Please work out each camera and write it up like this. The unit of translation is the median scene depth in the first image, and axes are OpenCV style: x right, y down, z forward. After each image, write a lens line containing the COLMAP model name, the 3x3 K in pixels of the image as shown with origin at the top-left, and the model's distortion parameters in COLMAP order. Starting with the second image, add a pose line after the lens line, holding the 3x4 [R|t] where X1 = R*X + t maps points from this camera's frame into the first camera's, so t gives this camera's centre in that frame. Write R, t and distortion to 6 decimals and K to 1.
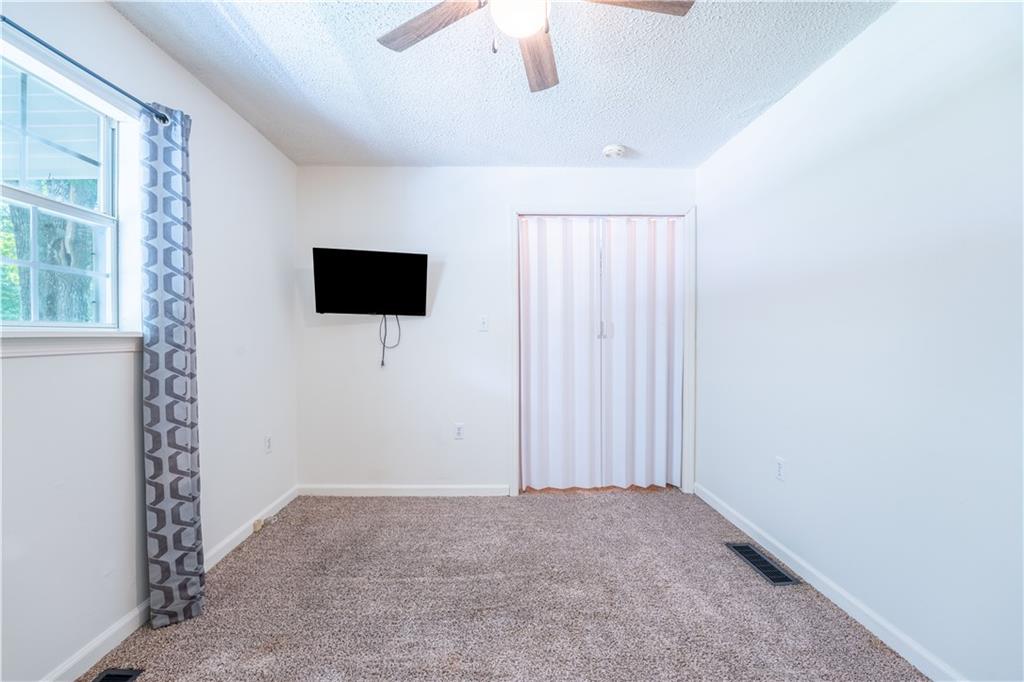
lens RADIAL K [[417.0, 0, 511.0], [0, 417.0, 344.2], [0, 0, 1]] dist [-0.024814, 0.000095]
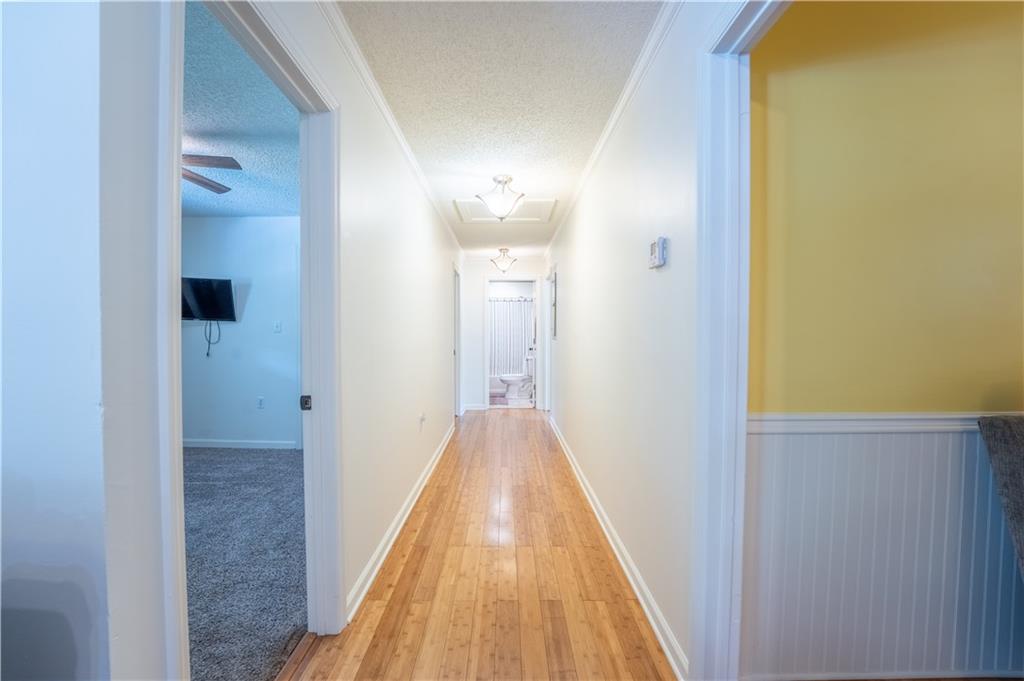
lens RADIAL K [[418.0, 0, 502.5], [0, 418.0, 343.2], [0, 0, 1]] dist [-0.033345, 0.005592]
pose [[0.999619, 0.006630, -0.026797, 0.828177], [-0.006647, 0.999978, -0.000541, 0.001593], [0.026792, 0.000719, 0.999641, -0.436975]]
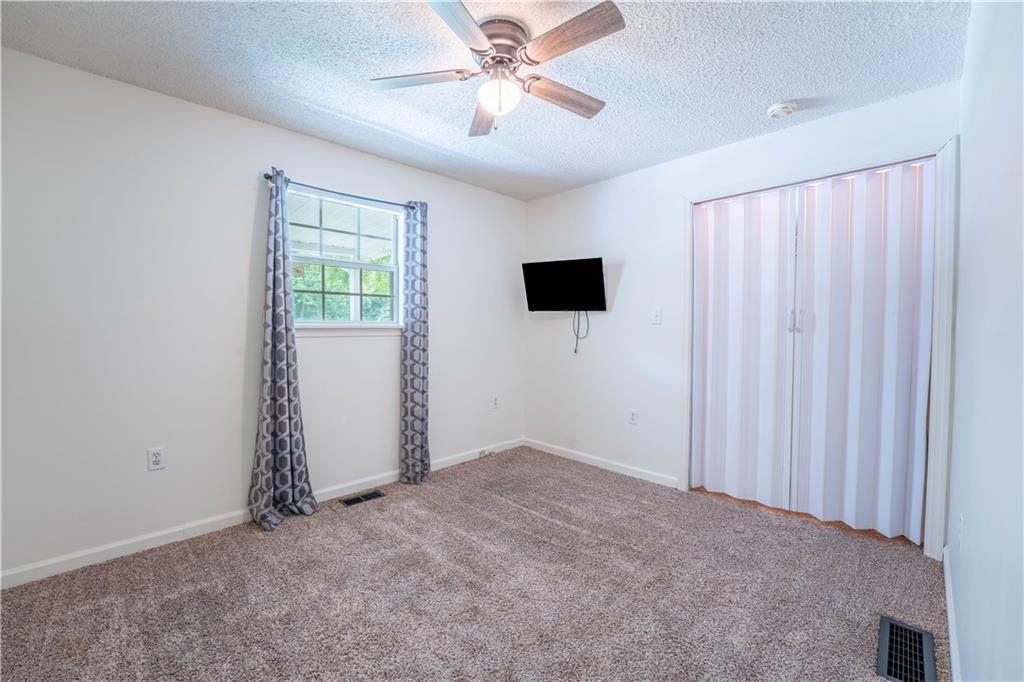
lens RADIAL K [[418.0, 0, 502.5], [0, 418.0, 343.7], [0, 0, 1]] dist [-0.033345, 0.005592]
pose [[0.674729, 0.029343, -0.737482, 0.493620], [-0.018507, 0.999568, 0.022838, 0.000758], [0.737833, -0.001761, 0.674981, 0.021630]]
